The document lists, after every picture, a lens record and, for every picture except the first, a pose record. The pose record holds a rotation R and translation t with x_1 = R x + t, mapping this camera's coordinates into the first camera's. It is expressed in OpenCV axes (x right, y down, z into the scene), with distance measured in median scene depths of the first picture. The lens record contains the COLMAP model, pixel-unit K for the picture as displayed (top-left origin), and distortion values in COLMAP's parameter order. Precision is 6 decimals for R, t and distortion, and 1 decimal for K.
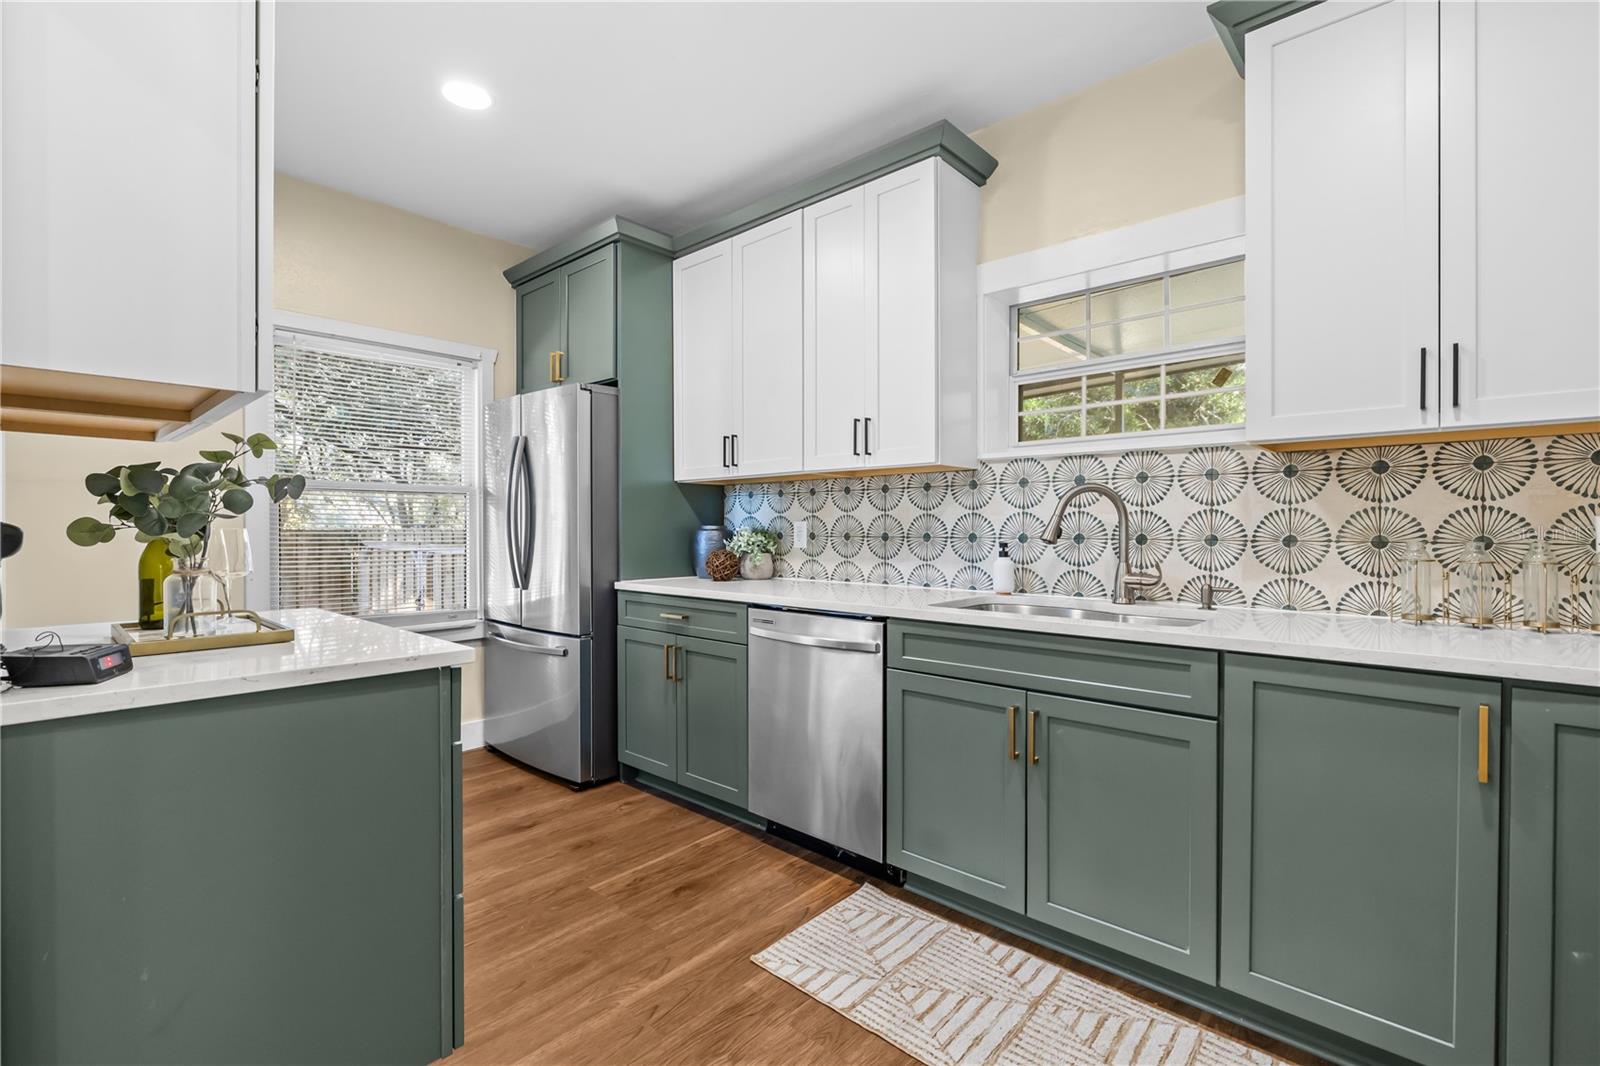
lens RADIAL K [[713.1, 0, 802.3], [0, 713.1, 527.6], [0, 0, 1]] dist [-0.008198, 0.000514]
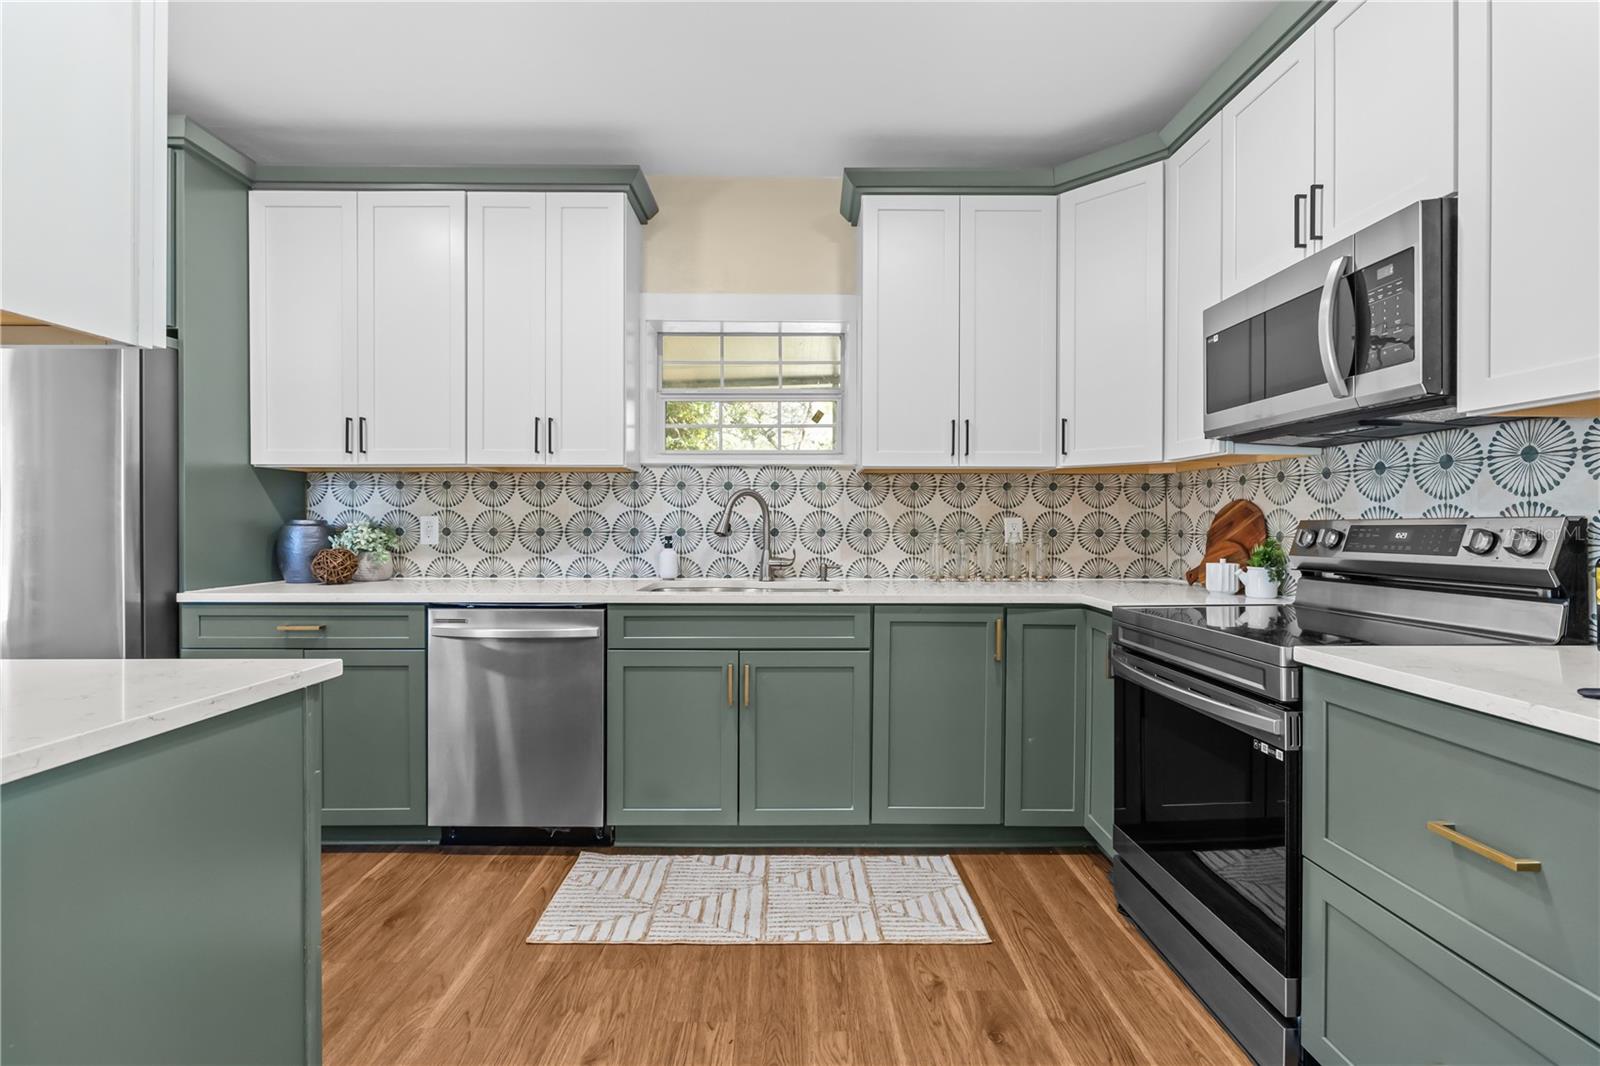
lens RADIAL K [[713.1, 0, 802.3], [0, 713.1, 527.6], [0, 0, 1]] dist [-0.008198, 0.000514]
pose [[0.736922, -0.000994, 0.675977, -0.339390], [-0.002174, 0.999990, 0.003841, 0.002143], [-0.675974, -0.004300, 0.736913, -0.017128]]
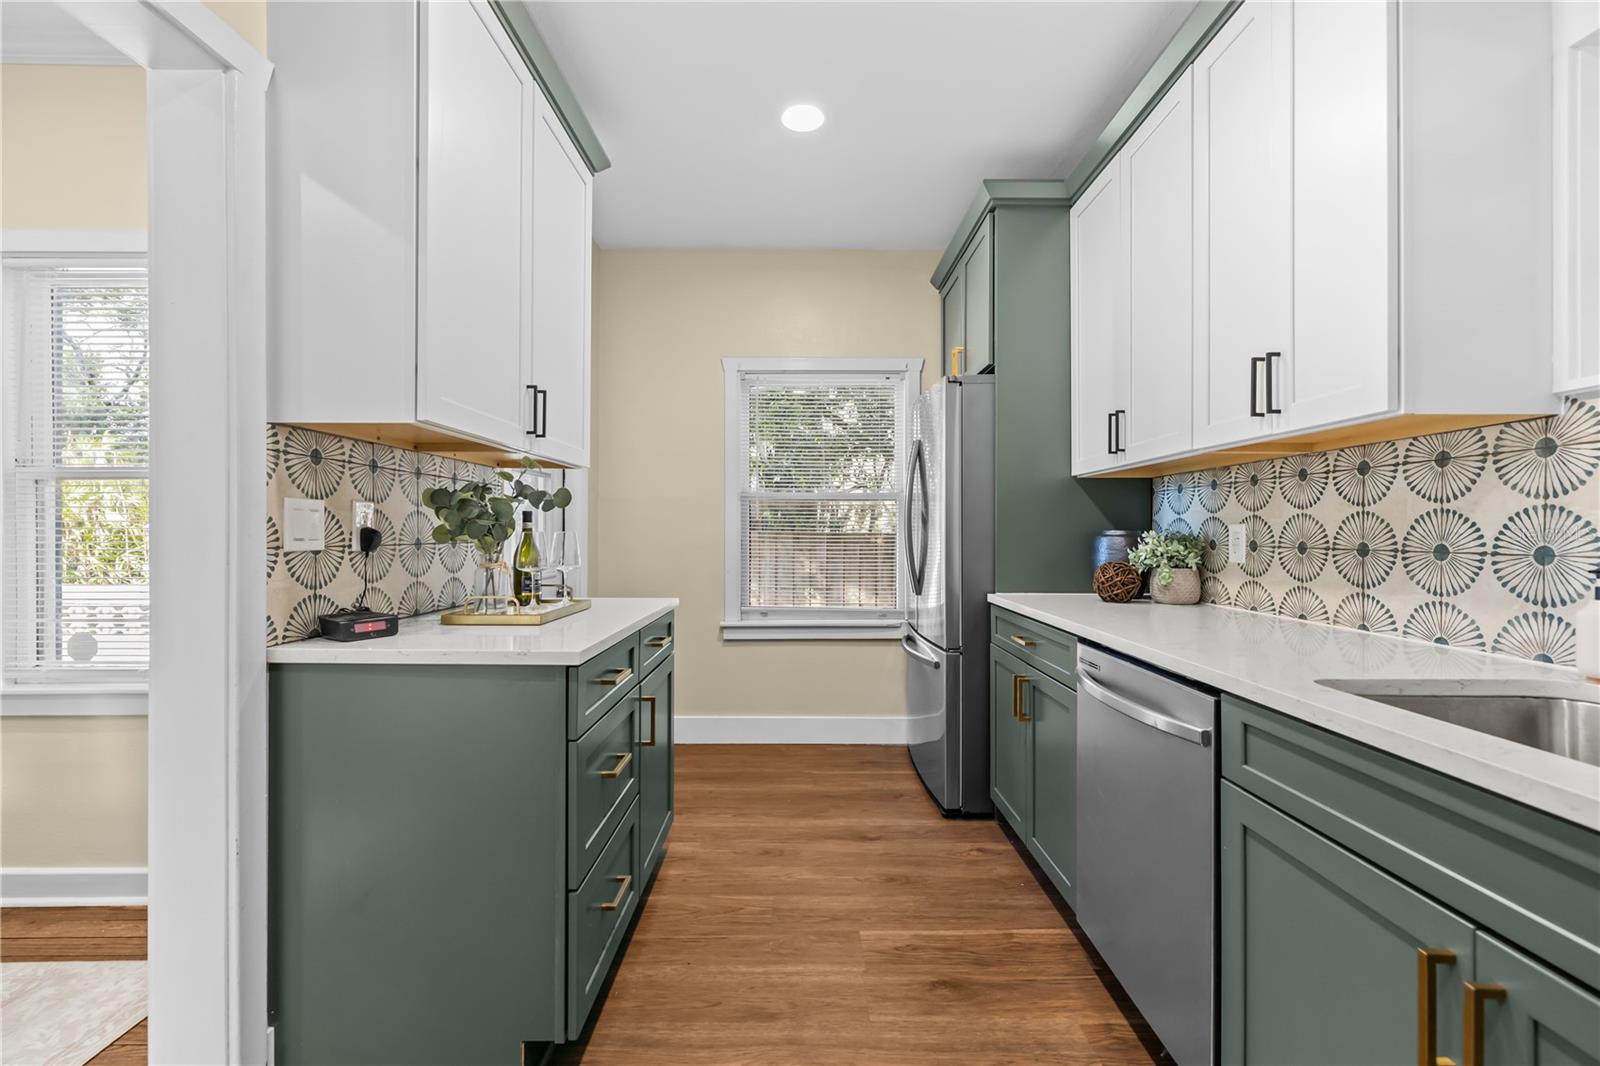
lens RADIAL K [[676.4, 0, 802.9], [0, 676.4, 529.3], [0, 0, 1]] dist [0.001942, 0.000189]
pose [[0.669594, -0.000215, -0.742727, 0.249976], [-0.003038, 0.999991, -0.003028, -0.000938], [0.742721, 0.004284, 0.669587, 0.318322]]
